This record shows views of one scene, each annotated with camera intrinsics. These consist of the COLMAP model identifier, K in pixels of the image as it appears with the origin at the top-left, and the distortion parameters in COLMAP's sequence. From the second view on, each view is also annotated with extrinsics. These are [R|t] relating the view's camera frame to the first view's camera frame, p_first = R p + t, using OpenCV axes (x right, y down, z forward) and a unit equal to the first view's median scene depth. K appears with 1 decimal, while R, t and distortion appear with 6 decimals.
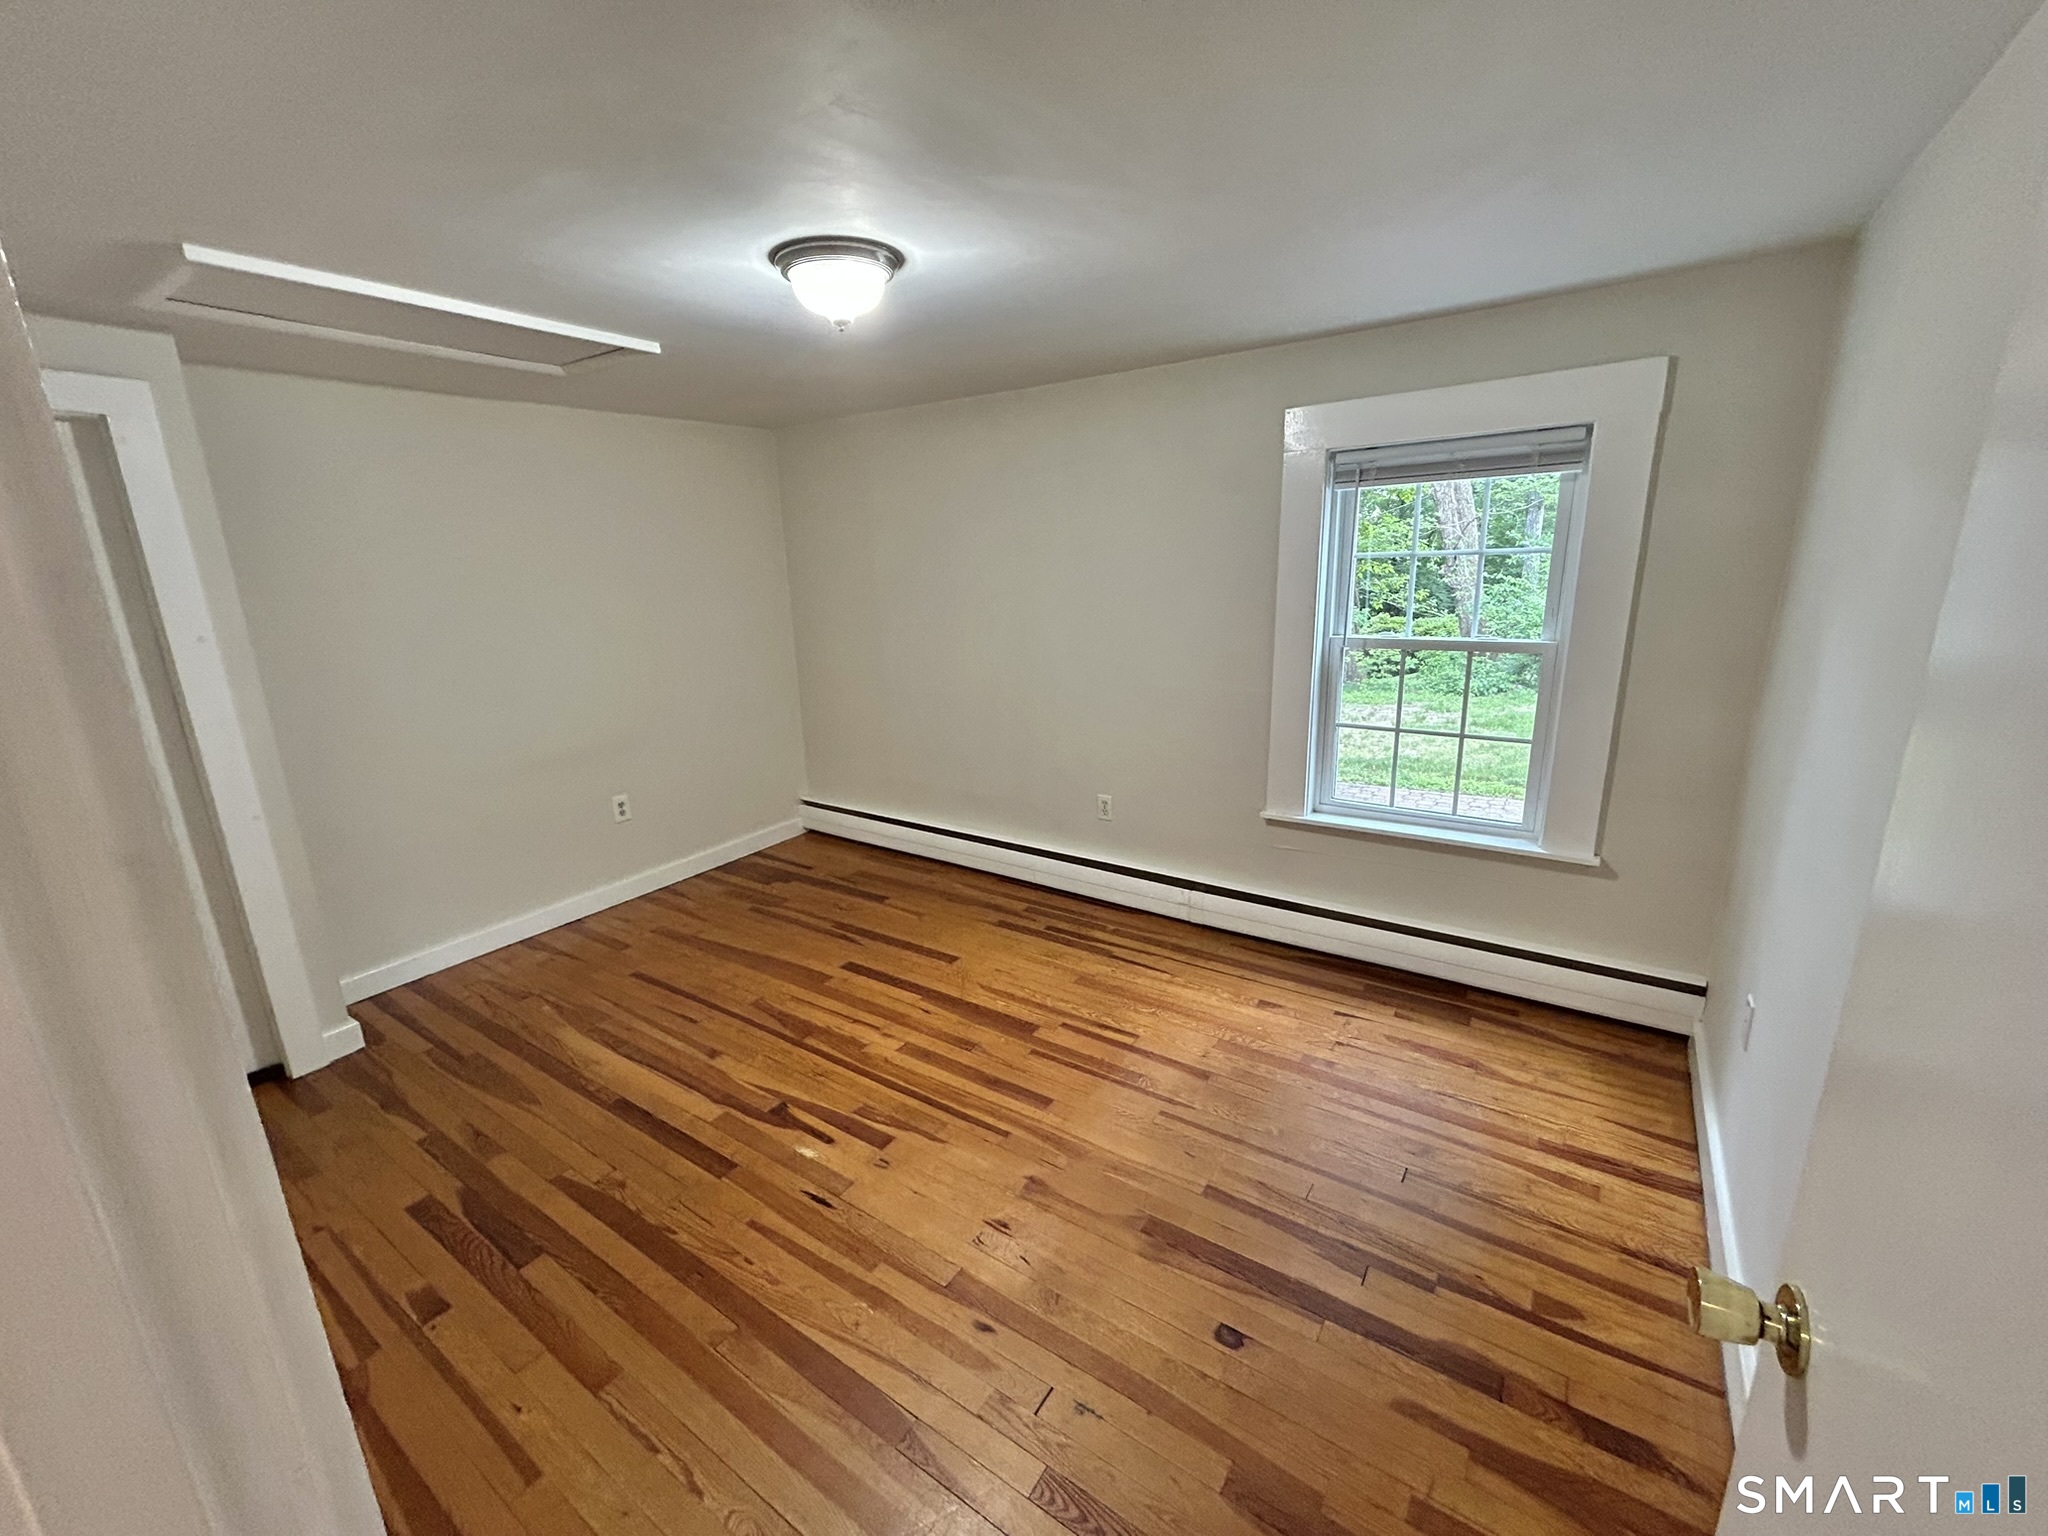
lens RADIAL K [[827.9, 0, 1021.3], [0, 827.9, 763.9], [0, 0, 1]] dist [0.000070, 0.000520]
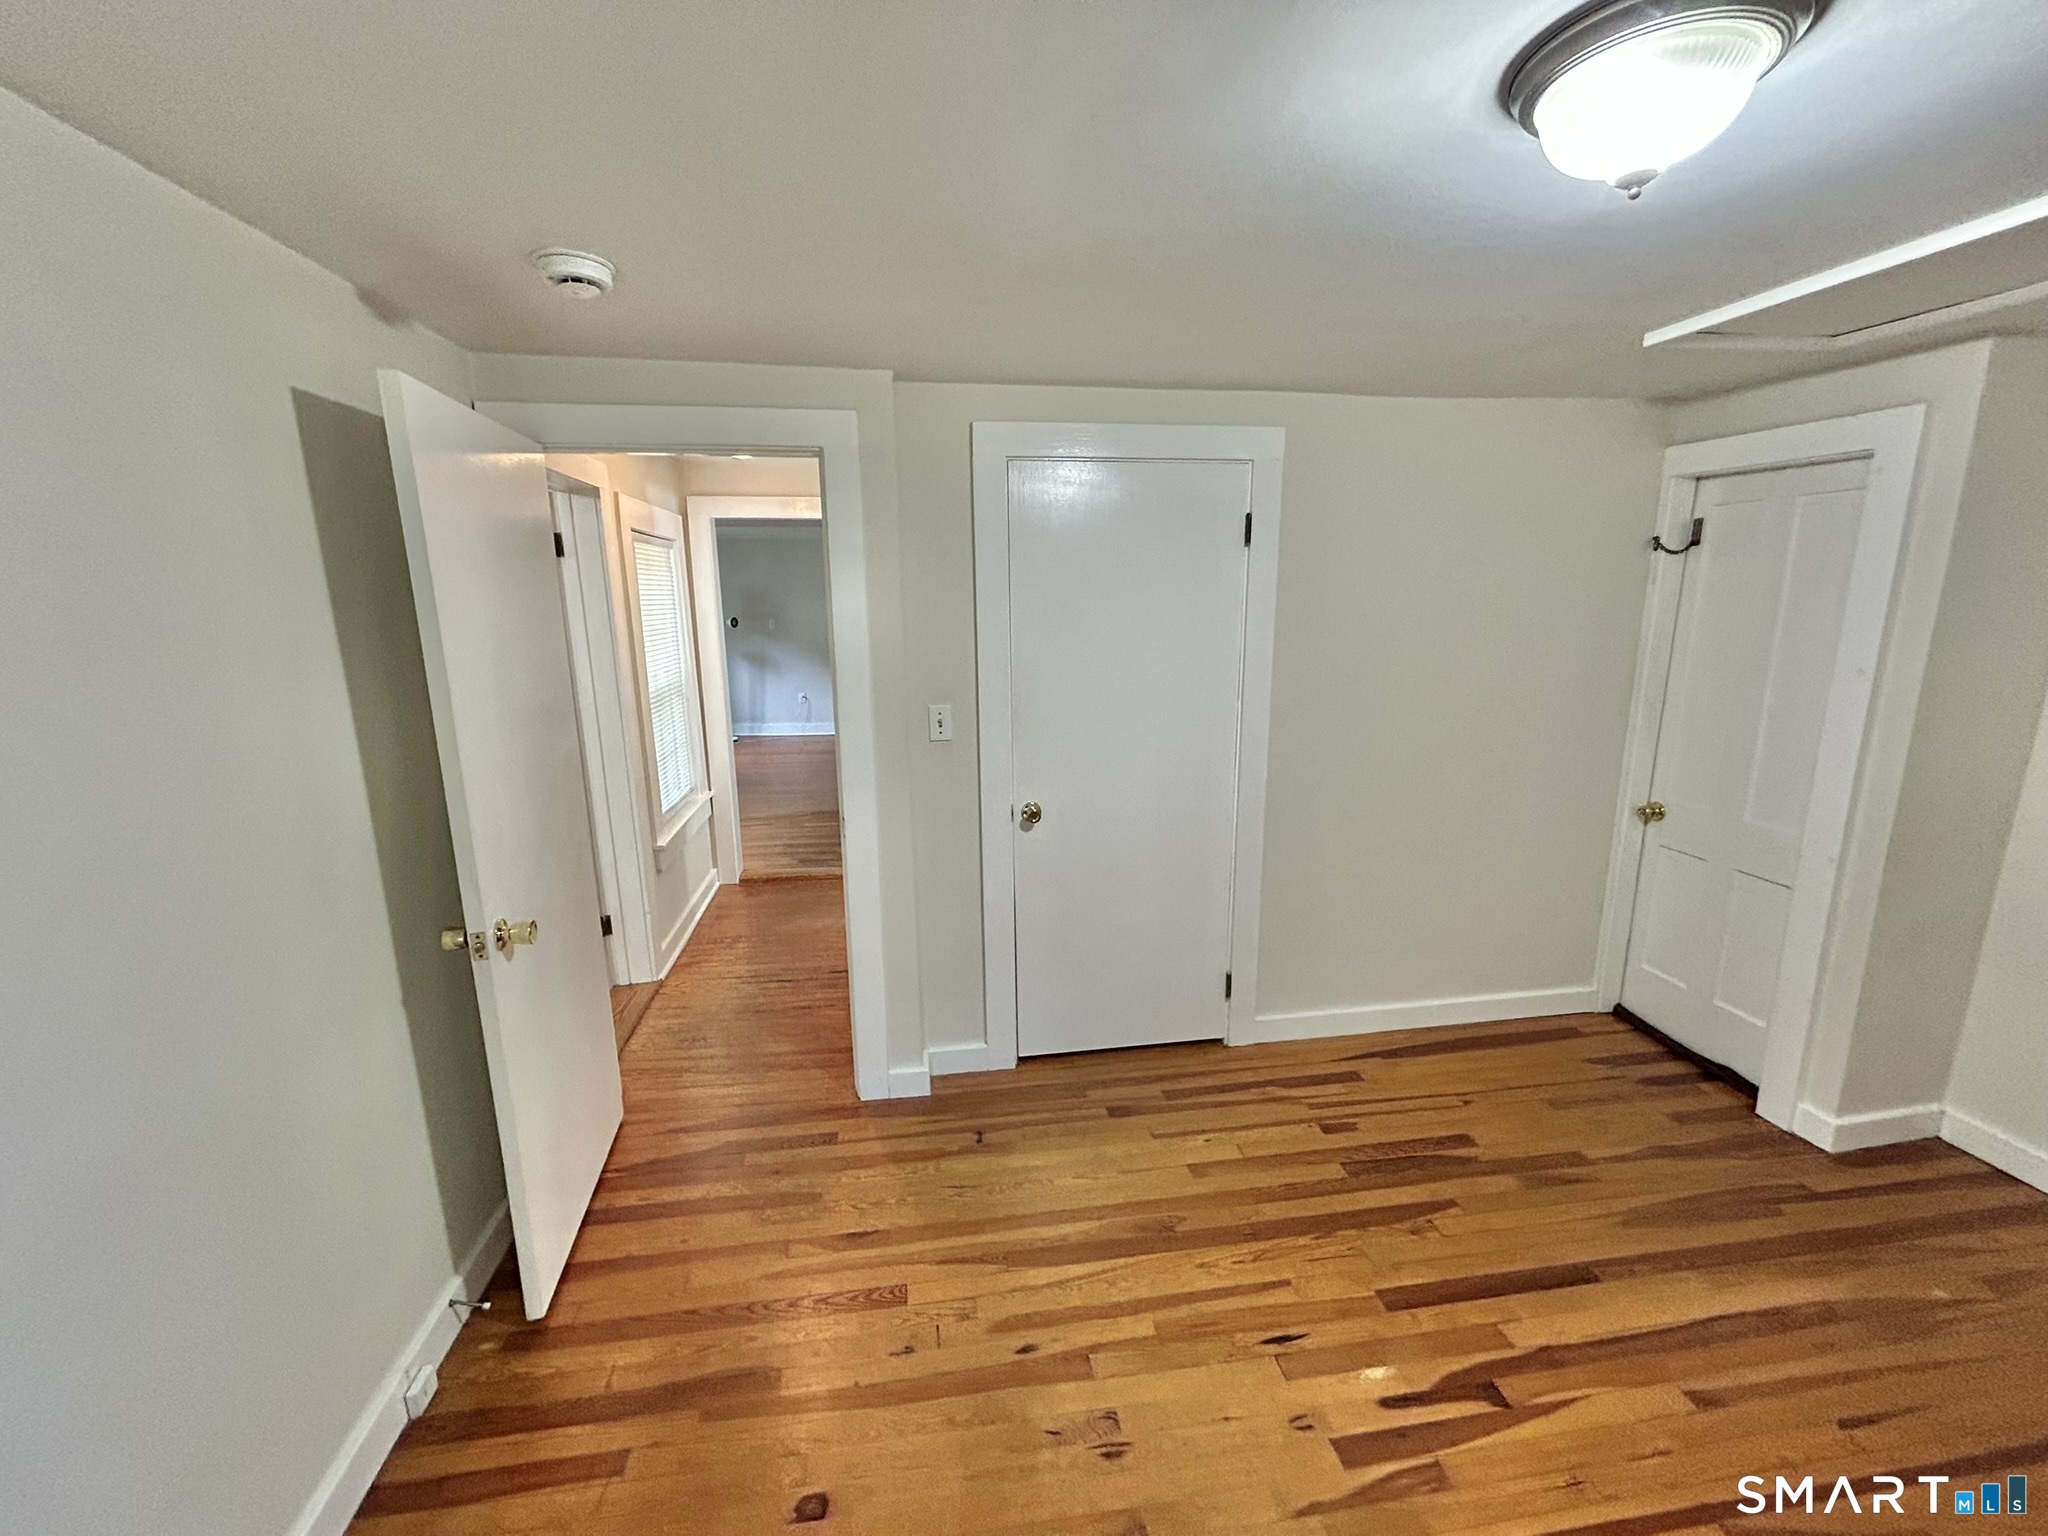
lens RADIAL K [[827.9, 0, 1021.3], [0, 827.9, 763.9], [0, 0, 1]] dist [0.000070, 0.000520]
pose [[-0.733752, 0.169420, -0.657955, 0.419670], [-0.136576, 0.911863, 0.387109, -0.322384], [0.665549, 0.373903, -0.645942, 1.114963]]
